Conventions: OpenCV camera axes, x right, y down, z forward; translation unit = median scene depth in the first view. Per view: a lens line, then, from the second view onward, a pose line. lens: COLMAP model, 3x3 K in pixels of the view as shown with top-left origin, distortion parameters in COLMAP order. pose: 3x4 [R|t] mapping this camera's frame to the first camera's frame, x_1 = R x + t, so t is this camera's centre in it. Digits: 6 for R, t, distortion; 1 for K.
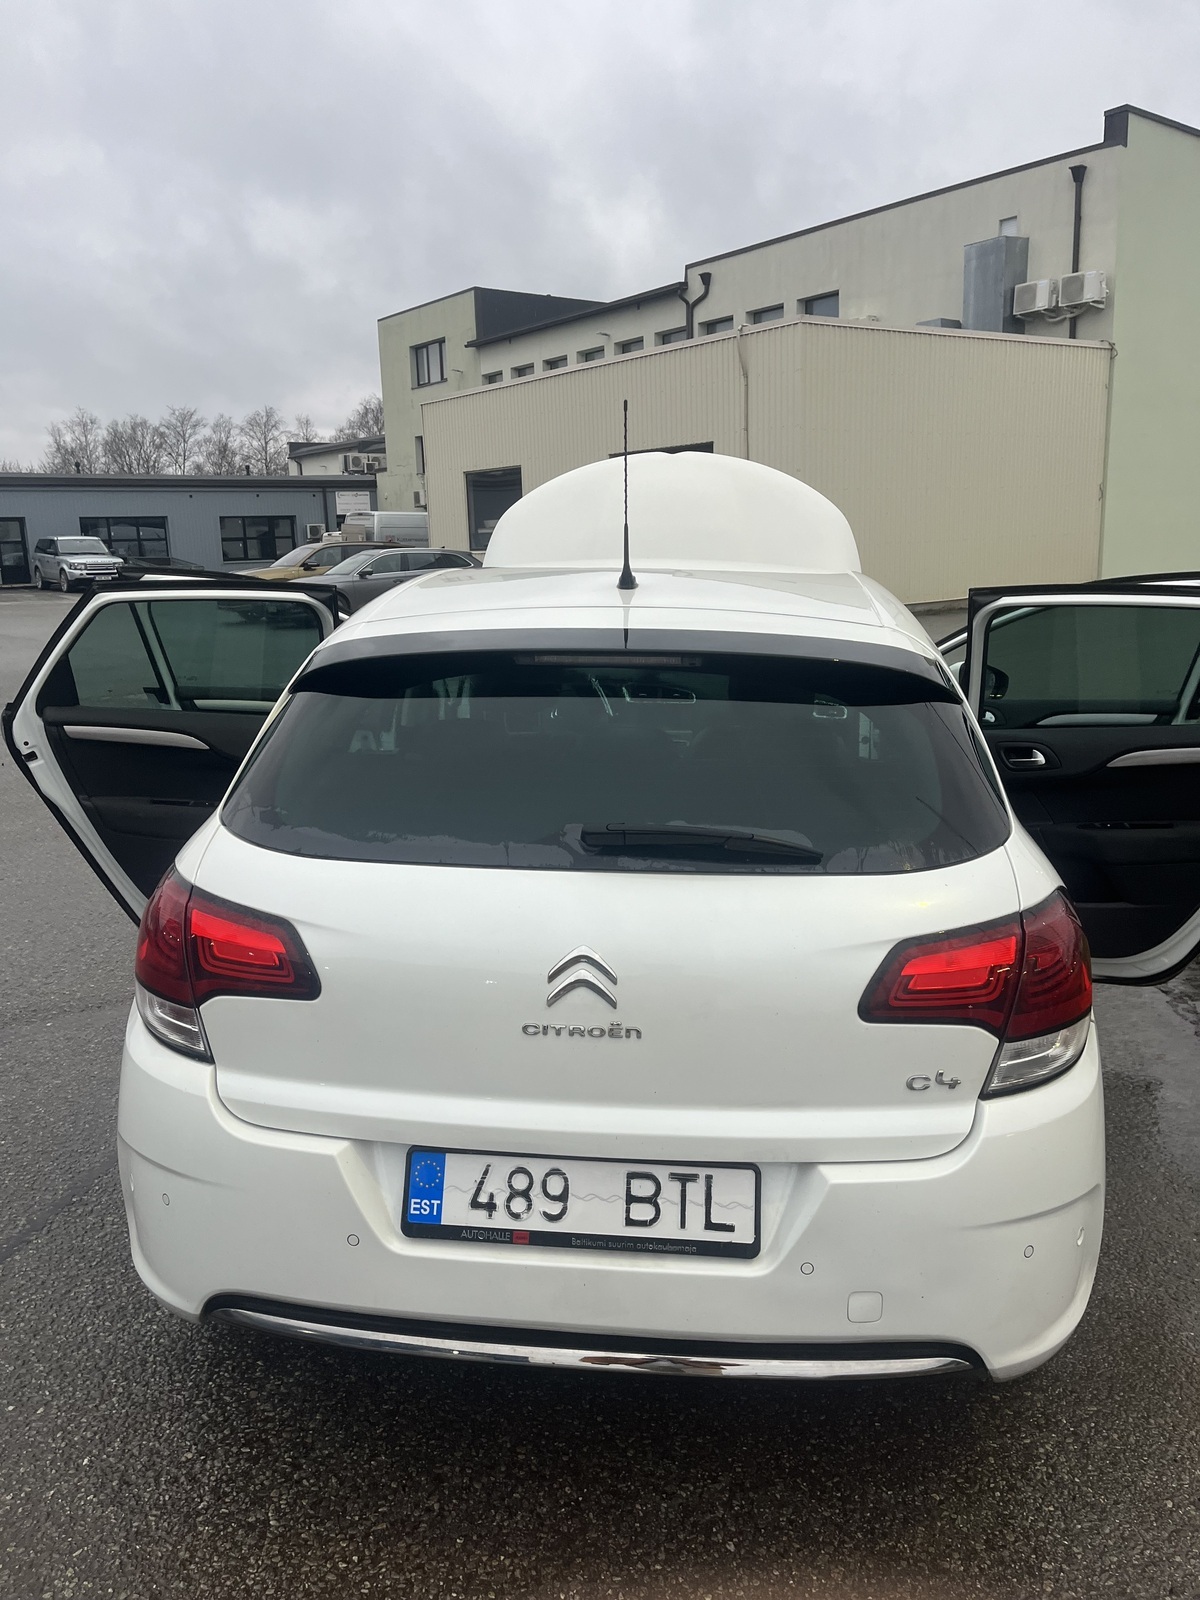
lens RADIAL K [[1343.4, 0, 600.0], [0, 1343.4, 800.0], [0, 0, 1]] dist [0.070275, -0.086881]
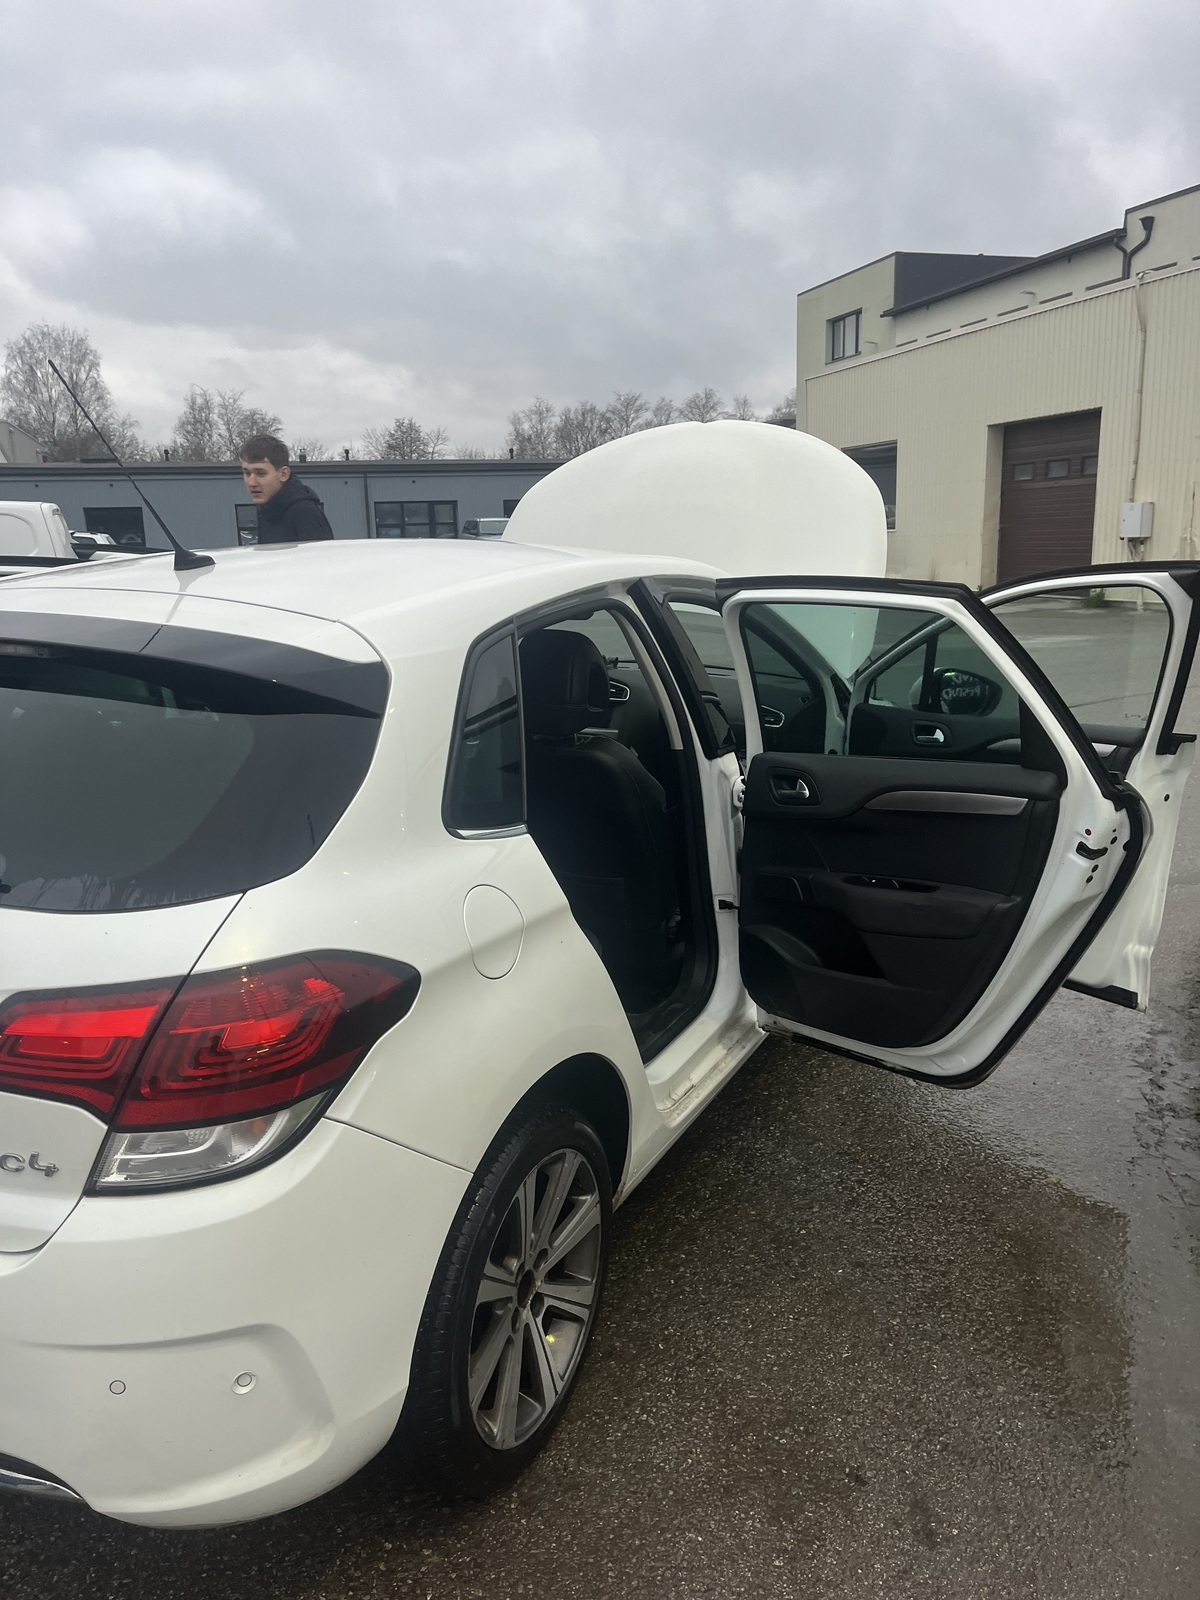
lens RADIAL K [[1343.4, 0, 600.0], [0, 1343.4, 800.0], [0, 0, 1]] dist [0.070275, -0.086881]
pose [[0.926497, 0.077205, -0.368297, 0.095325], [-0.071968, 0.997015, 0.027958, -0.007292], [0.369356, 0.000603, 0.929288, 0.037913]]
